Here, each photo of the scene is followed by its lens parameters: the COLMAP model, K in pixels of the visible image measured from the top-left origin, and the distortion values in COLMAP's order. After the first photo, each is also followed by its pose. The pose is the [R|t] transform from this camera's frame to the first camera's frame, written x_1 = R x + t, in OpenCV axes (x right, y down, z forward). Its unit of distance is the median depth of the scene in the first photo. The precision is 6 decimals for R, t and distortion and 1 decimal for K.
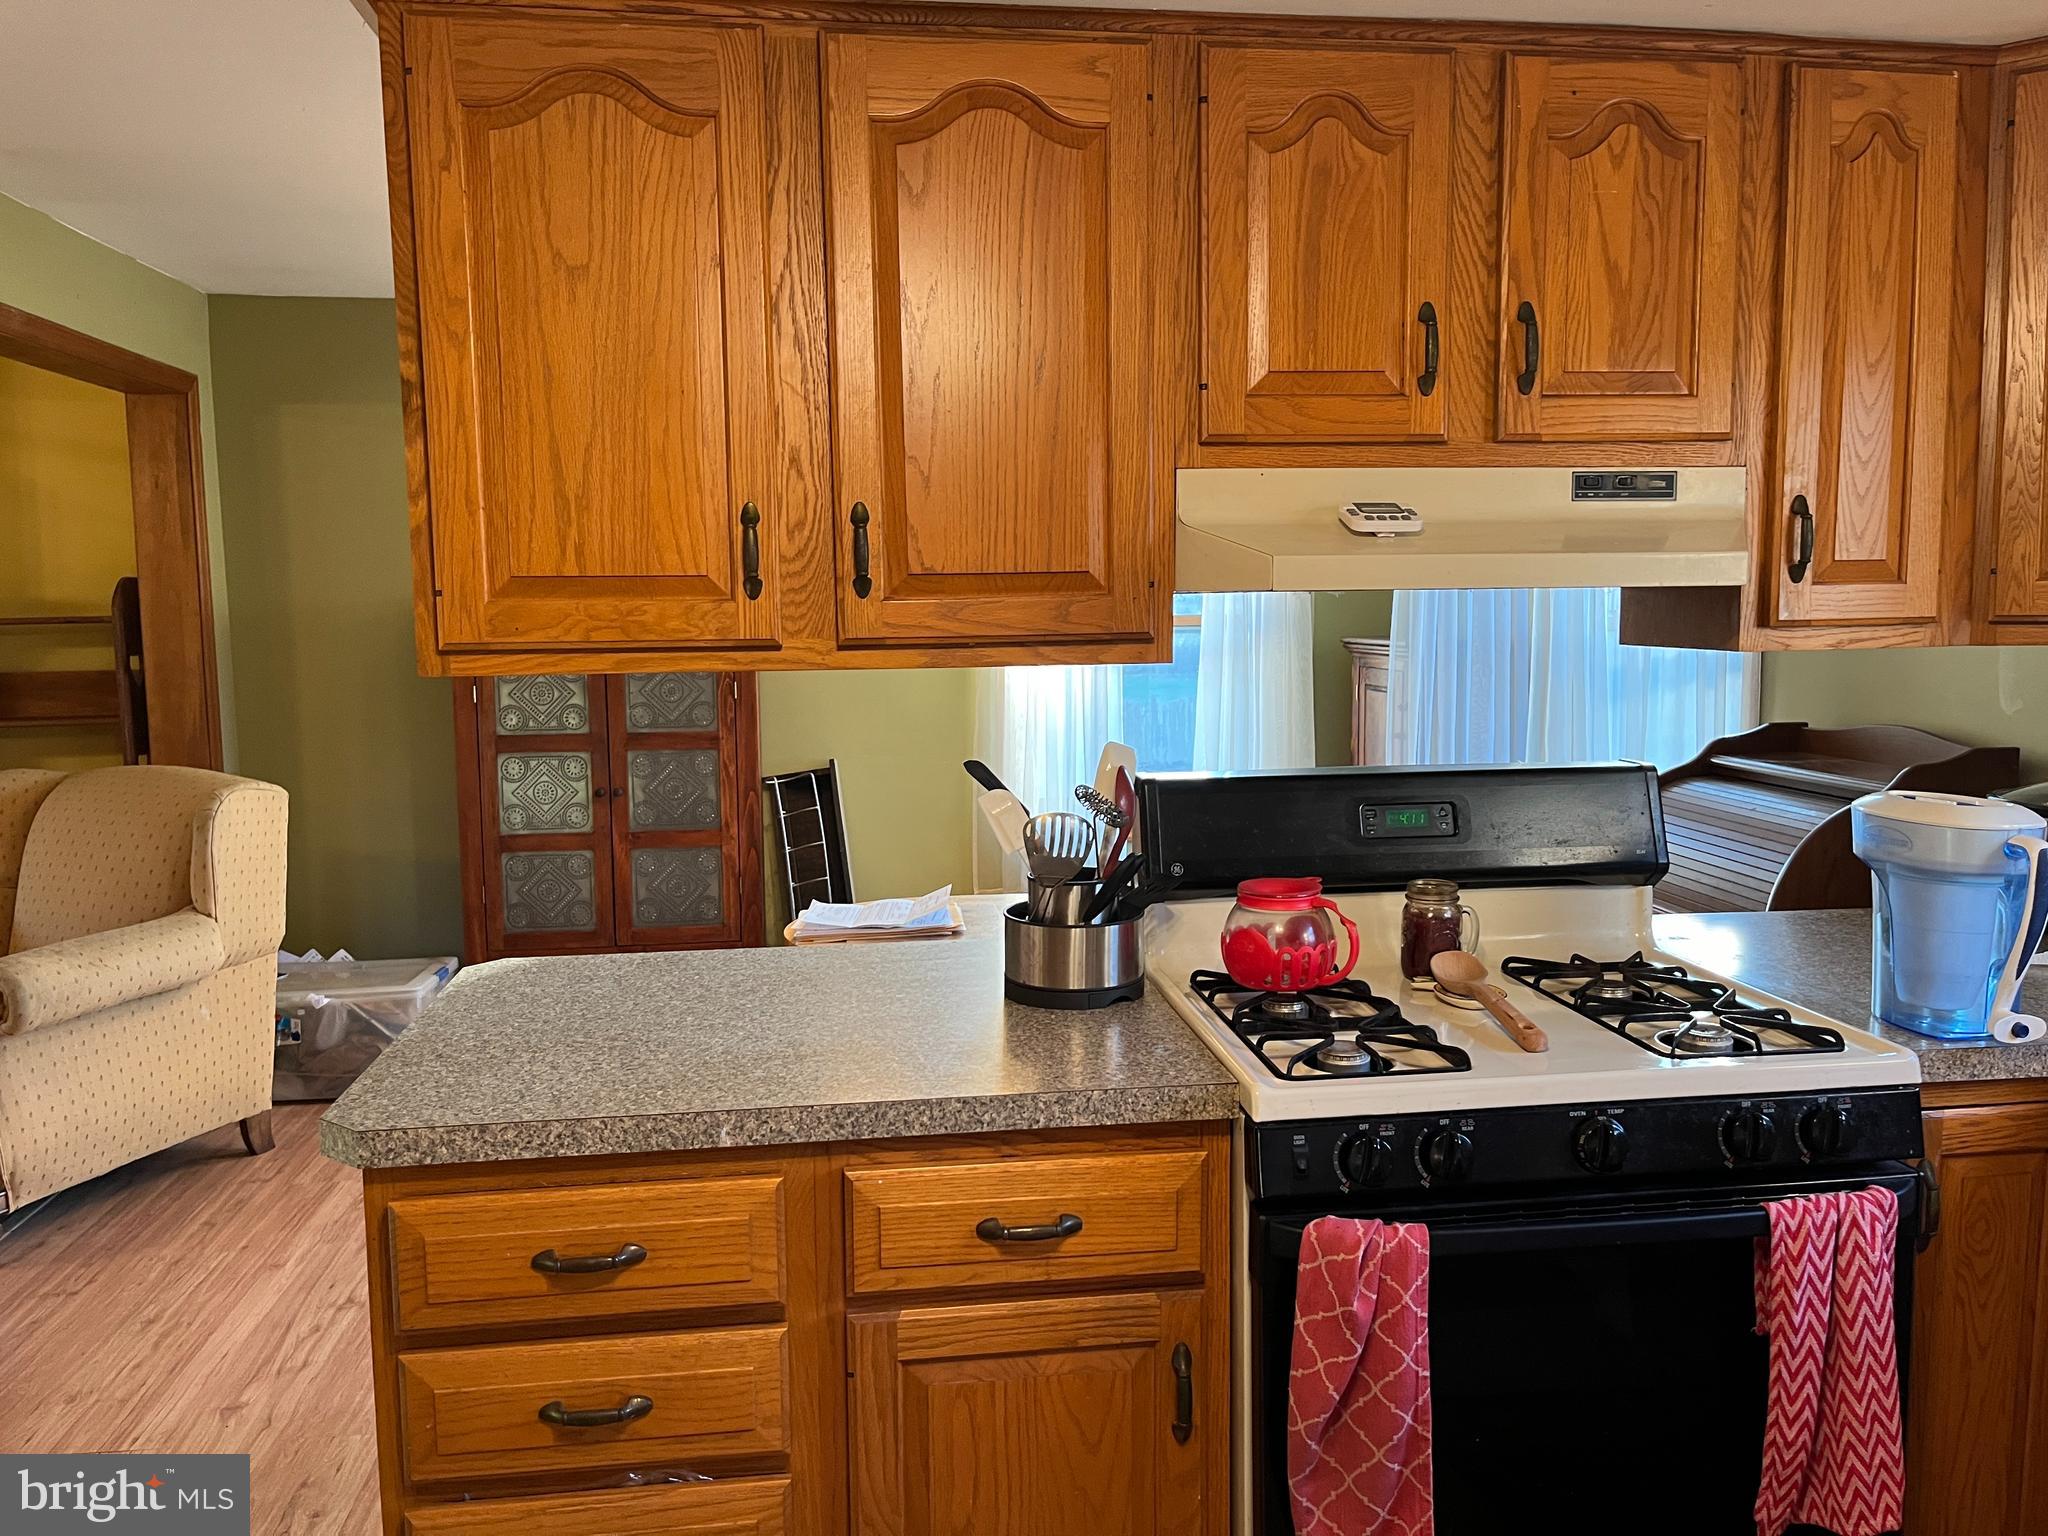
lens RADIAL K [[1561.8, 0, 1021.4], [0, 1561.8, 763.4], [0, 0, 1]] dist [0.035674, -0.024823]
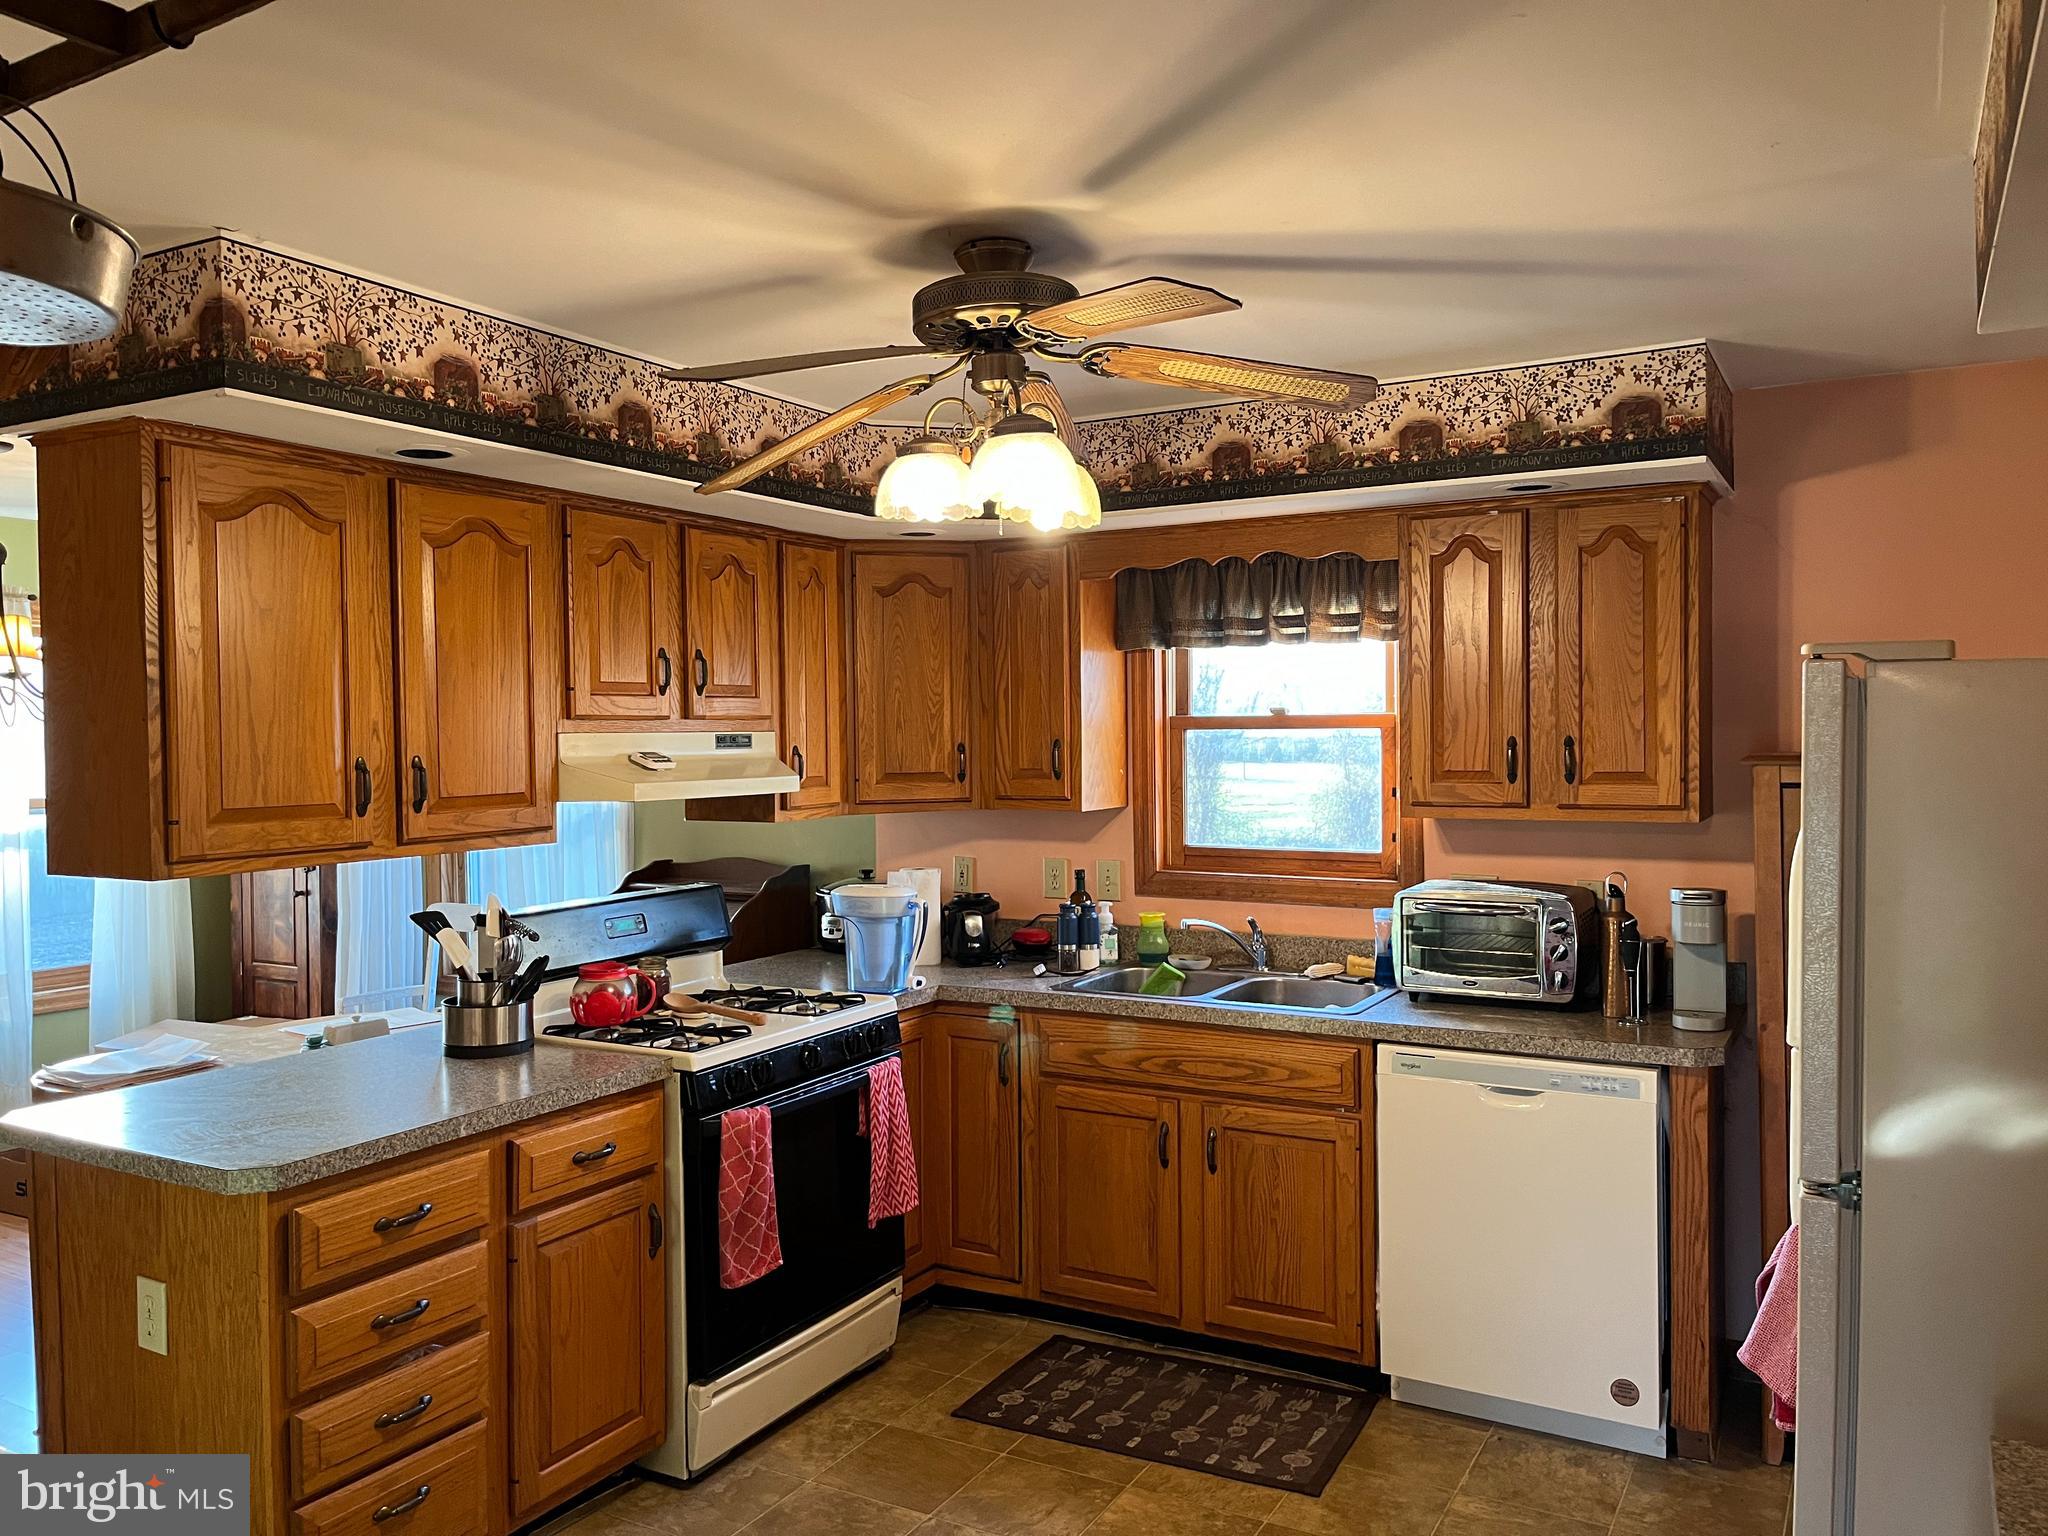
lens RADIAL K [[1561.8, 0, 1016.8], [0, 1561.8, 752.5], [0, 0, 1]] dist [0.035674, -0.024823]
pose [[0.605833, -0.006317, 0.795566, -1.075200], [0.084997, 0.994759, -0.056827, -0.024091], [-0.791038, 0.102048, 0.603196, -0.514418]]
